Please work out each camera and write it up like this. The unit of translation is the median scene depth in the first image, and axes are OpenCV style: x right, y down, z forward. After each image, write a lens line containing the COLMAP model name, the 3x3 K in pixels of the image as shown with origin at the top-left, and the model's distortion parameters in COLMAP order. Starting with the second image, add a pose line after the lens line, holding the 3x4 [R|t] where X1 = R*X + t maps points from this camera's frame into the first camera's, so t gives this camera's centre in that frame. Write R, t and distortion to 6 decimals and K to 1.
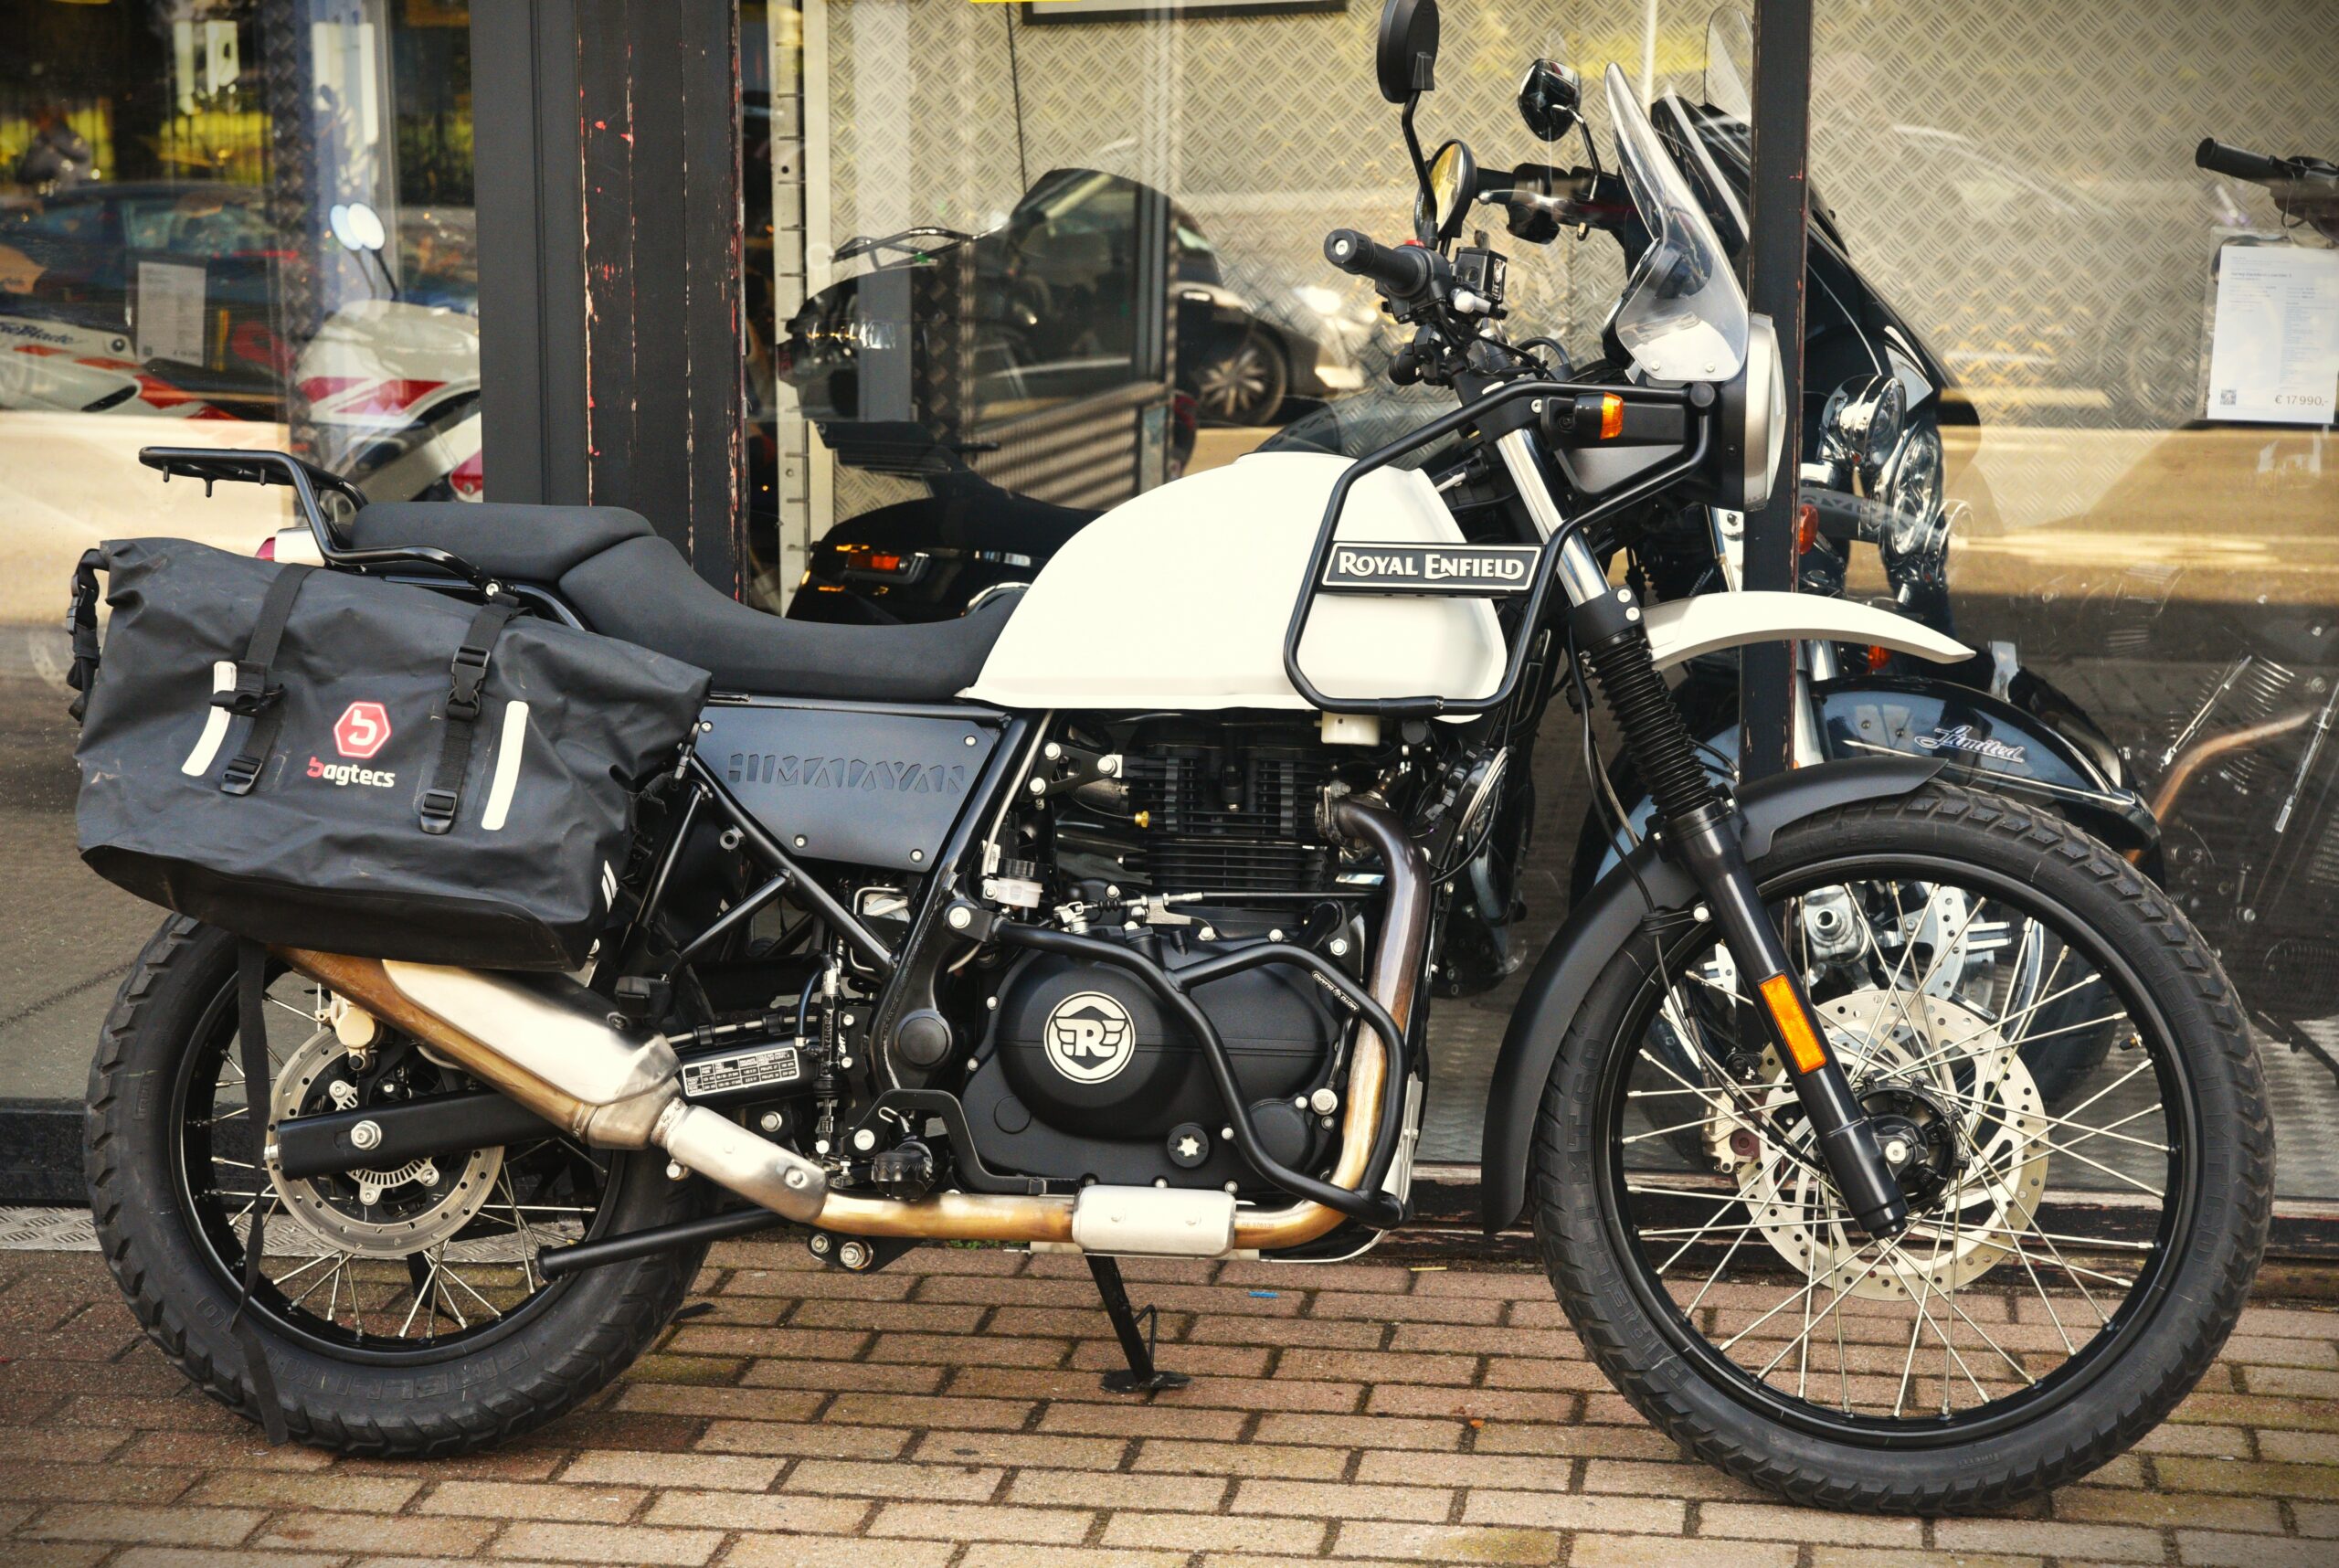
lens RADIAL K [[4596.0, 0, 1169.7], [0, 4596.0, 738.3], [0, 0, 1]] dist [0.181039, 0.187095]
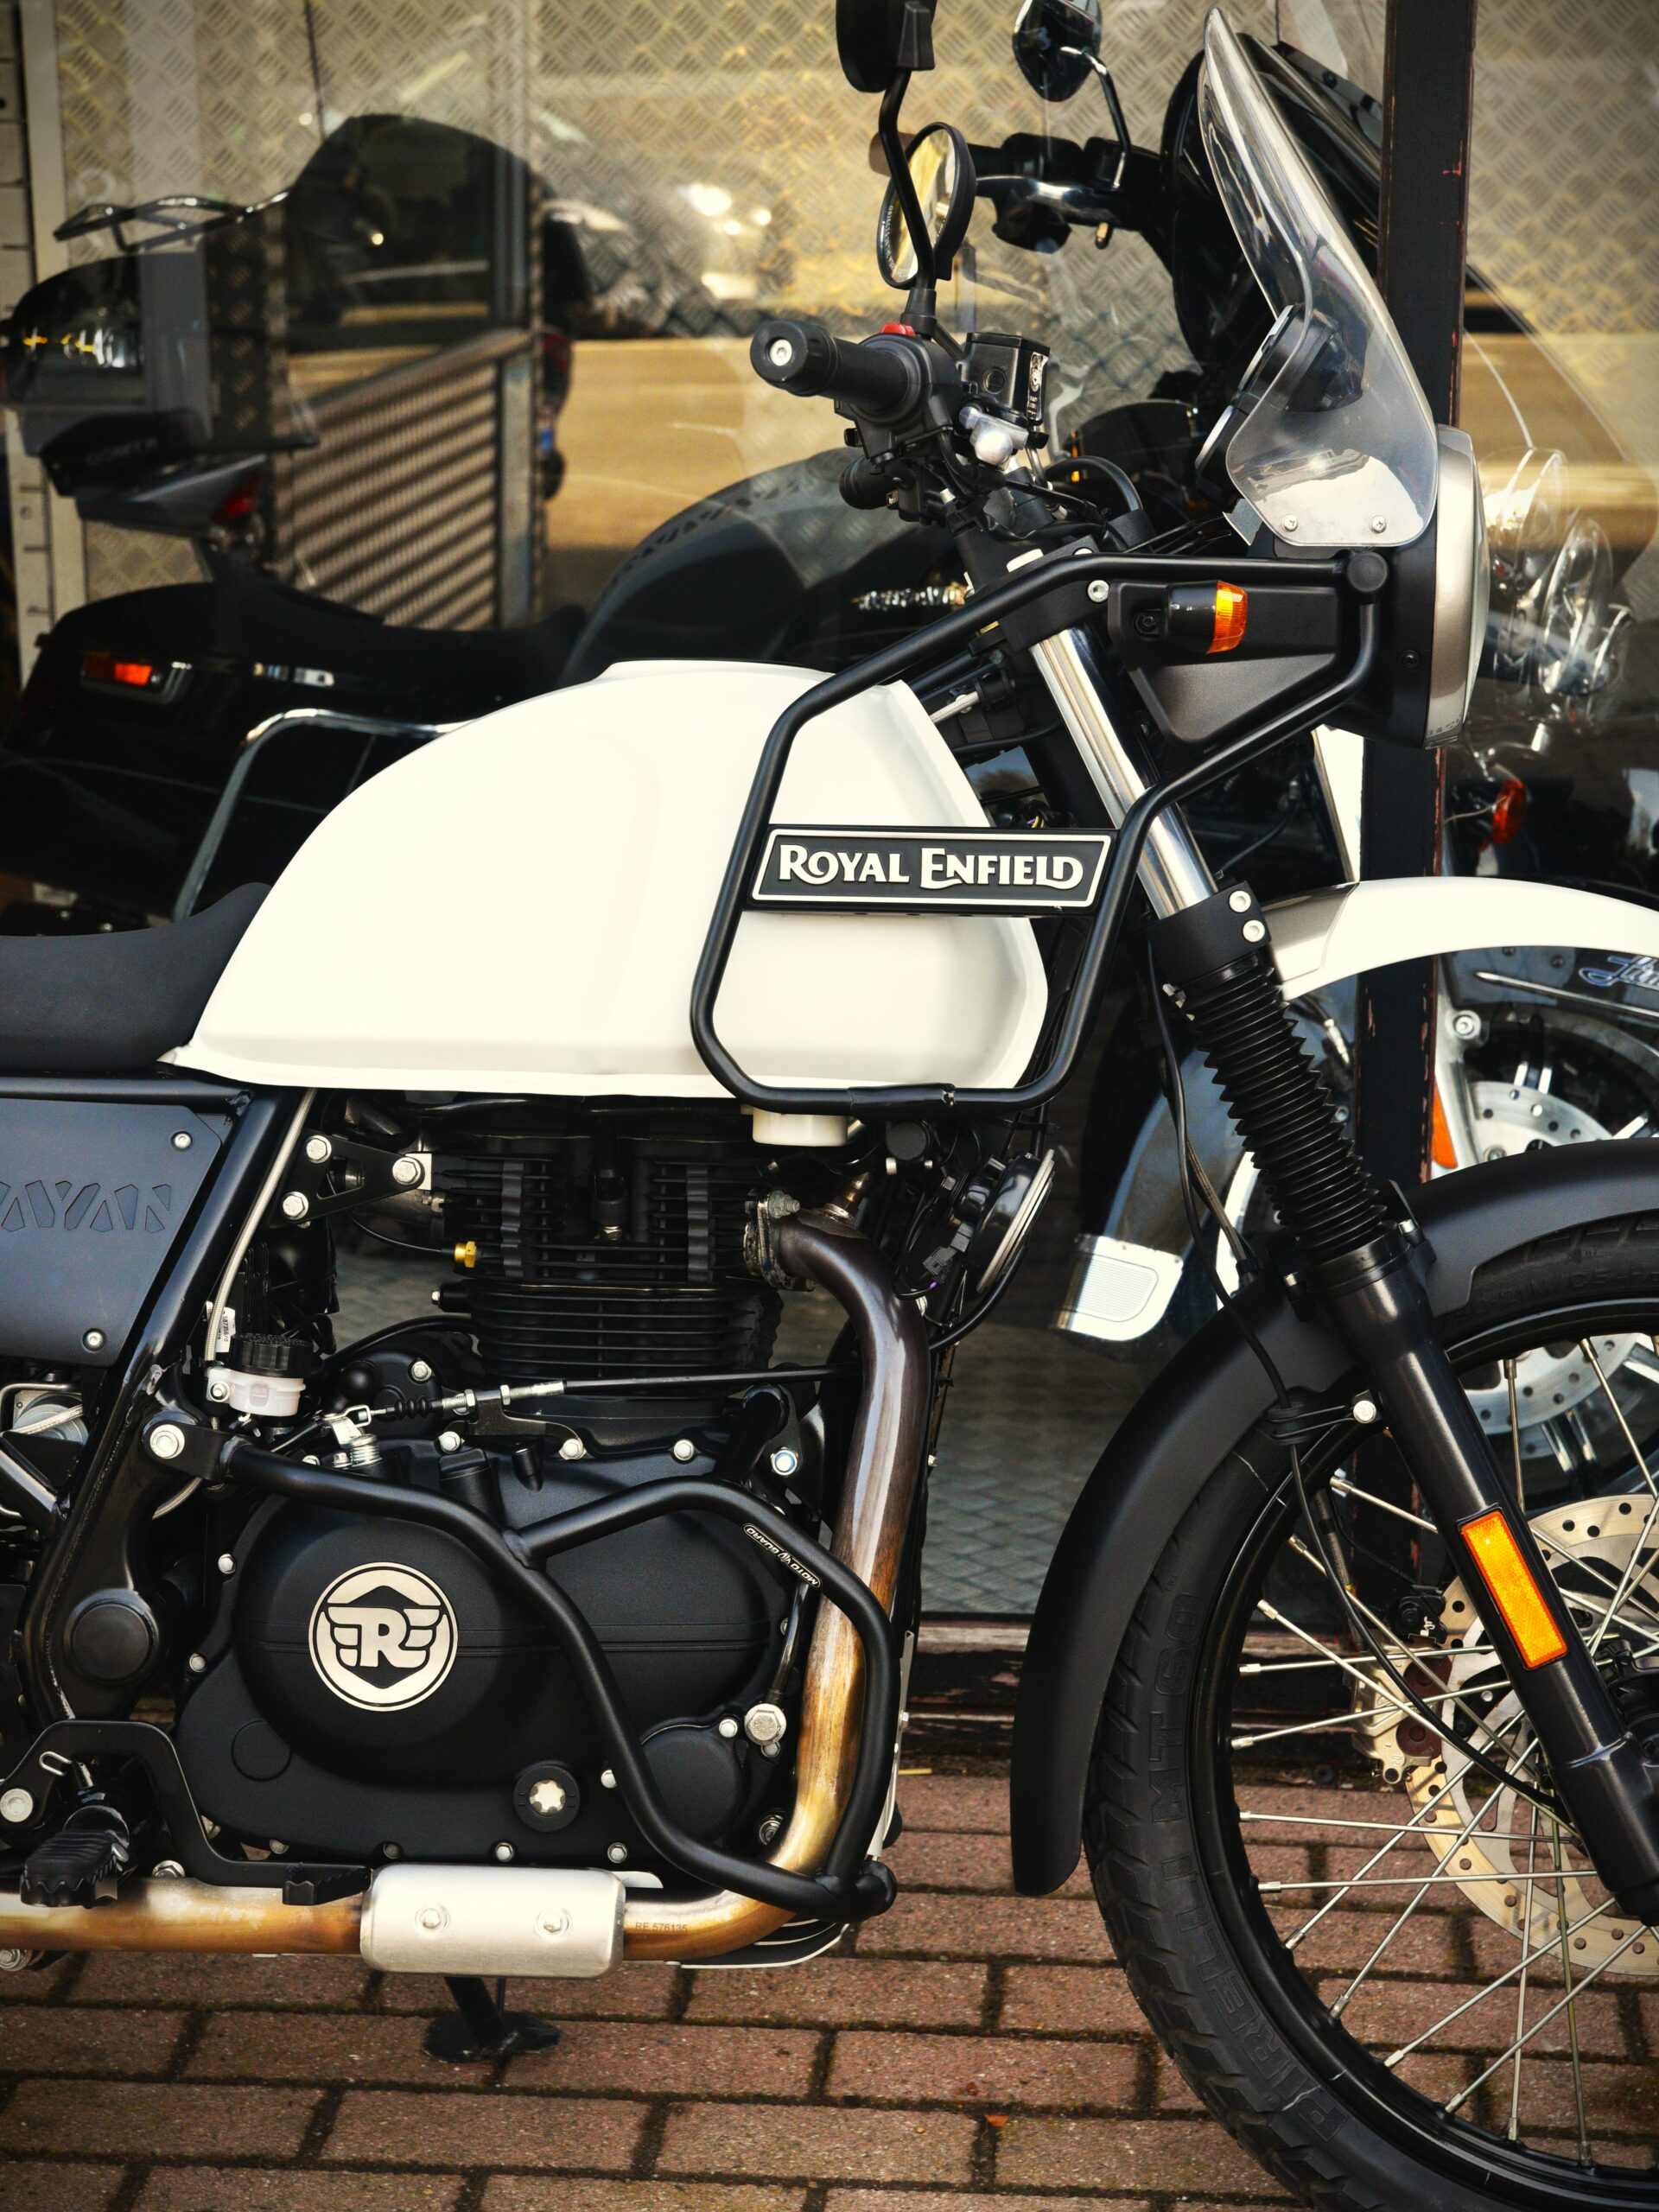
lens RADIAL K [[4534.6, 0, 829.5], [0, 4534.6, 1106.0], [0, 0, 1]] dist [0.182484, 0.283916]
pose [[0.998143, -0.017476, 0.058347, 0.007739], [0.011099, 0.994102, 0.107878, -0.069322], [-0.059888, -0.107030, 0.992450, 0.392976]]
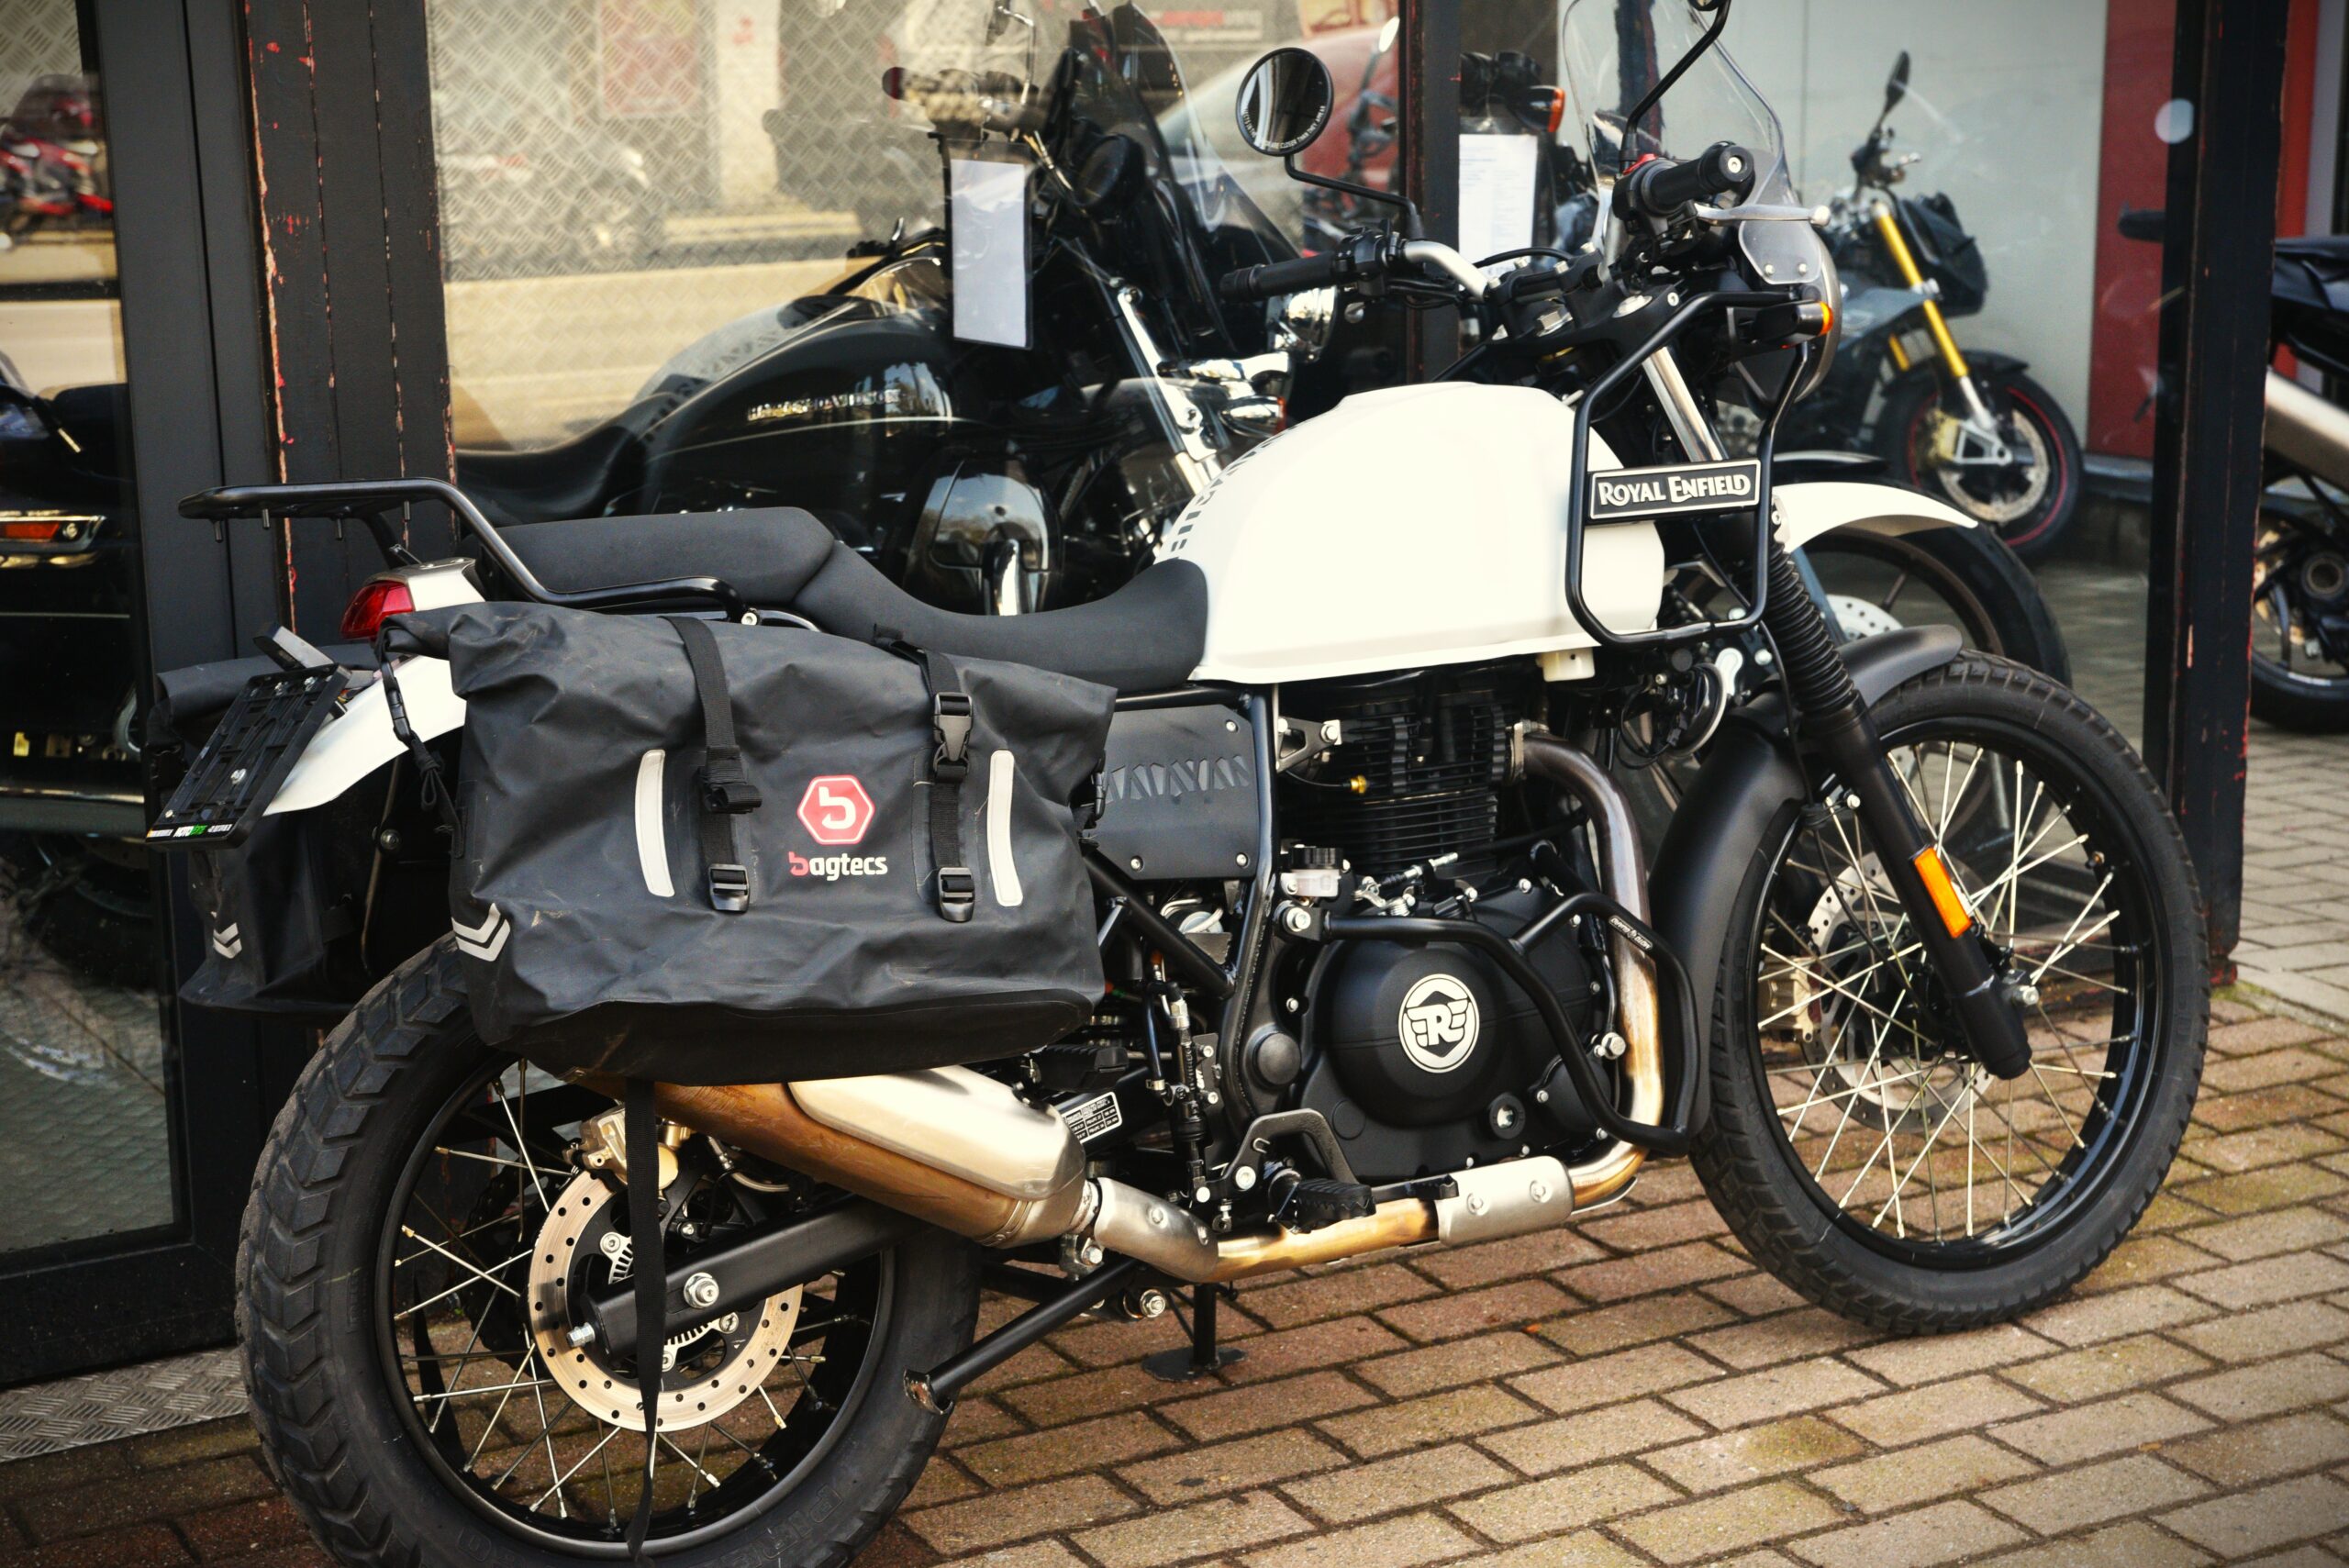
lens RADIAL K [[3798.0, 0, 1174.5], [0, 3798.0, 784.0], [0, 0, 1]] dist [0.119438, -0.080895]
pose [[0.784189, -0.138247, 0.604925, -0.513515], [0.094850, 0.990115, 0.103320, -0.067540], [-0.613230, -0.023645, 0.789551, 0.414356]]
